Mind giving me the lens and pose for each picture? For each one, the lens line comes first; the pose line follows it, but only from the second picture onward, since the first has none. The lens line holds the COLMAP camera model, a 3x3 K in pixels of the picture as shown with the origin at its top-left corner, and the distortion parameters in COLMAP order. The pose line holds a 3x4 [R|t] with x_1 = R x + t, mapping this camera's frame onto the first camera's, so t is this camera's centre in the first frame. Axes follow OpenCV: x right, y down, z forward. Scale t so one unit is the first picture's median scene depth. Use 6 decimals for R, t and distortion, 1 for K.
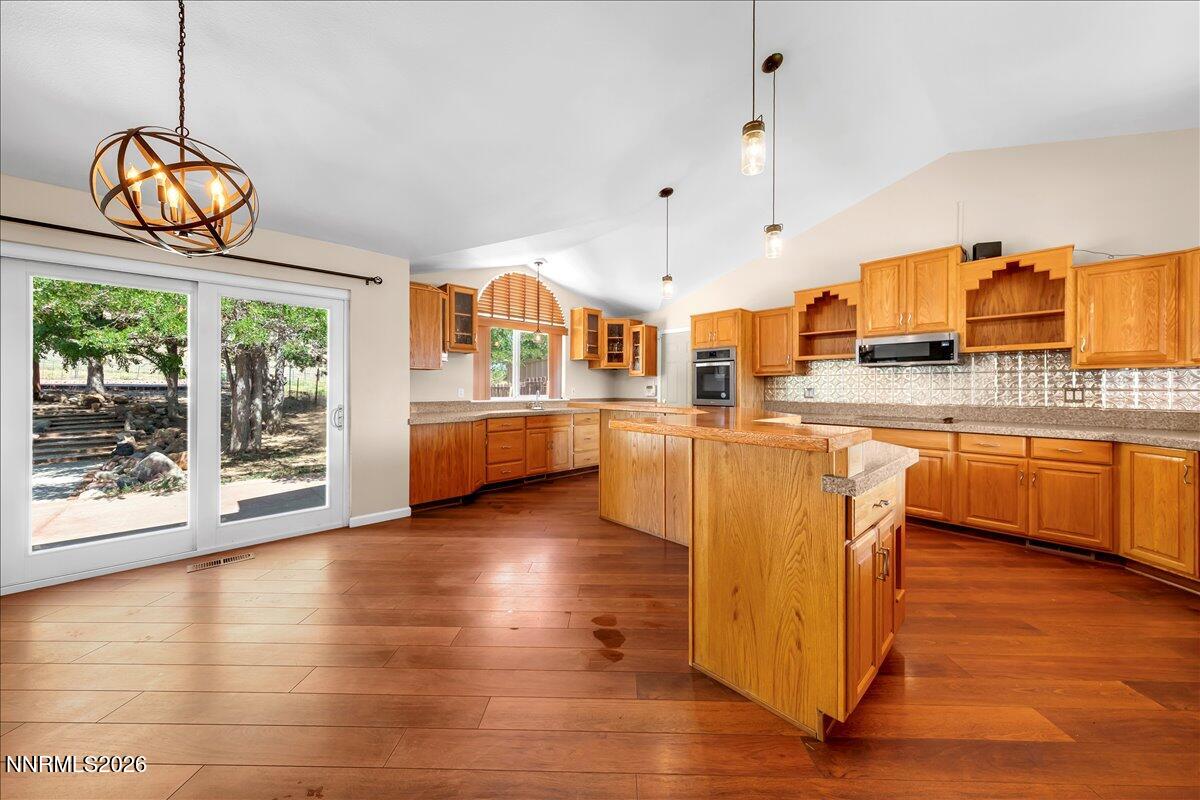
lens RADIAL K [[410.3, 0, 602.8], [0, 410.3, 388.1], [0, 0, 1]] dist [0.001019, 0.000068]
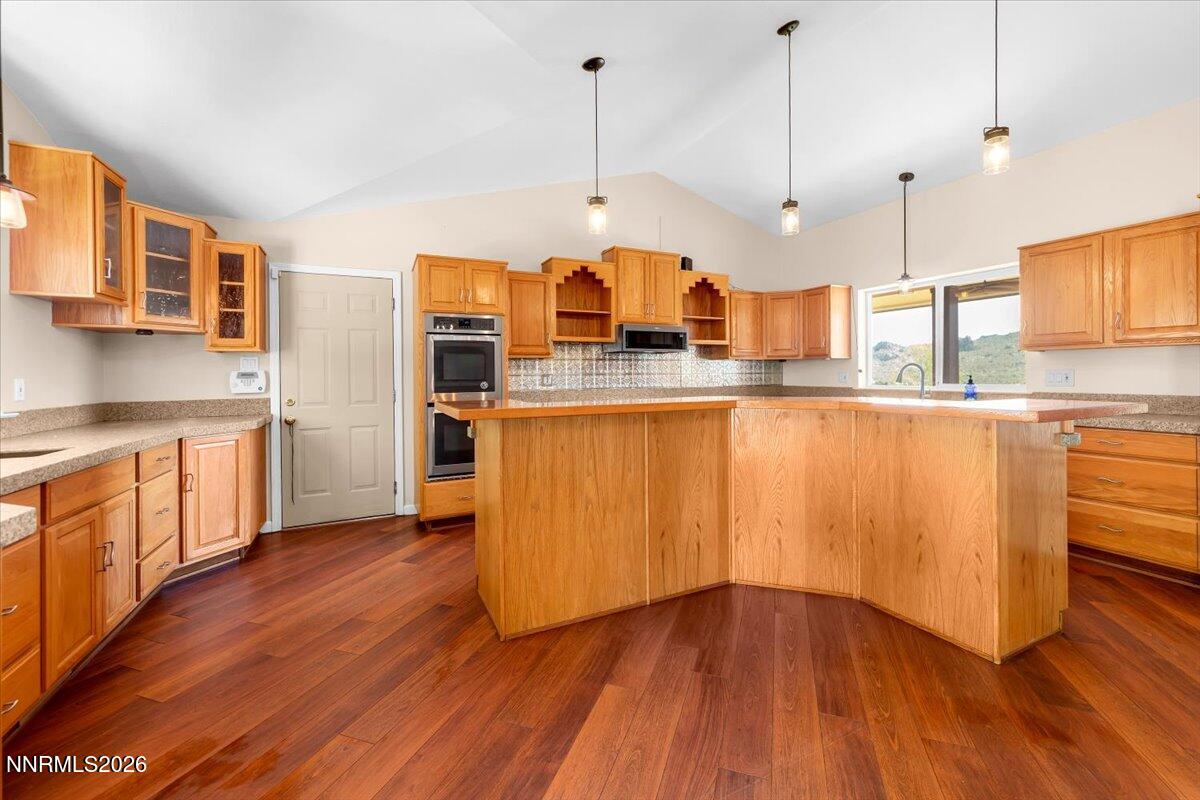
lens RADIAL K [[488.4, 0, 620.7], [0, 488.4, 374.0], [0, 0, 1]] dist [0.001955, 0.000140]
pose [[0.288453, -0.006126, 0.957474, -0.429984], [0.008056, 0.999960, 0.003971, -0.002716], [-0.957460, 0.006568, 0.288491, 0.576591]]
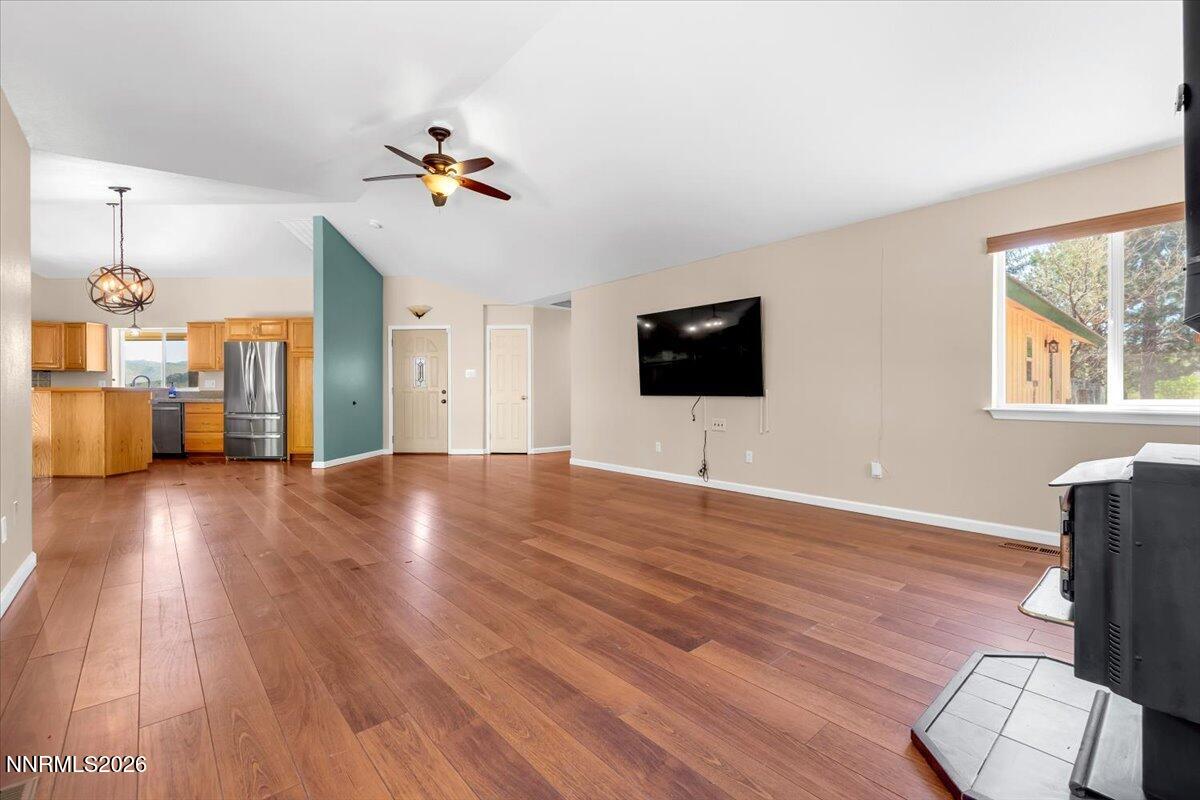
lens RADIAL K [[514.9, 0, 618.2], [0, 514.9, 396.5], [0, 0, 1]] dist [0.000988, 0.000140]
pose [[-0.688555, -0.008193, 0.725138, -1.788616], [-0.002539, 0.999957, 0.008888, 0.038041], [-0.725180, 0.004279, -0.688547, 0.334249]]
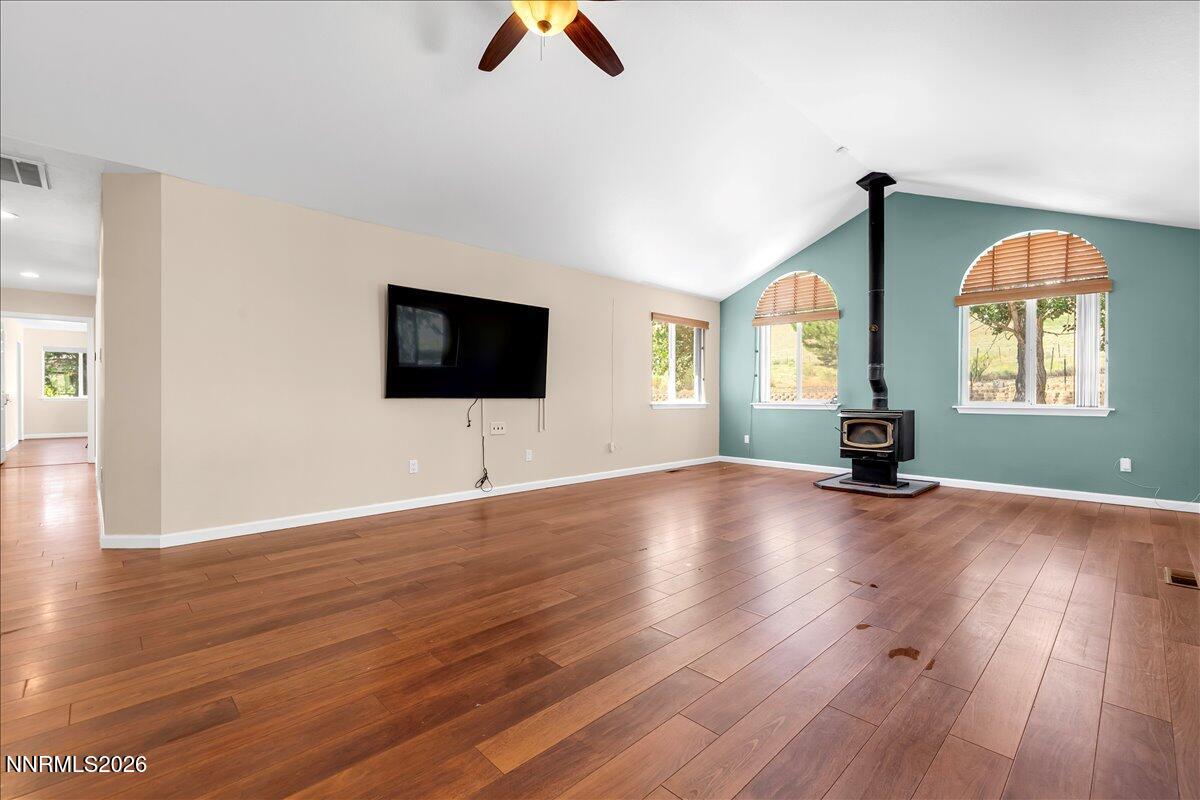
lens RADIAL K [[514.9, 0, 618.2], [0, 514.9, 396.5], [0, 0, 1]] dist [0.000988, 0.000140]
pose [[-0.693029, -0.001543, -0.720908, -0.484454], [-0.002845, 0.999996, 0.000595, 0.041470], [0.720904, 0.002464, -0.693030, 0.329011]]
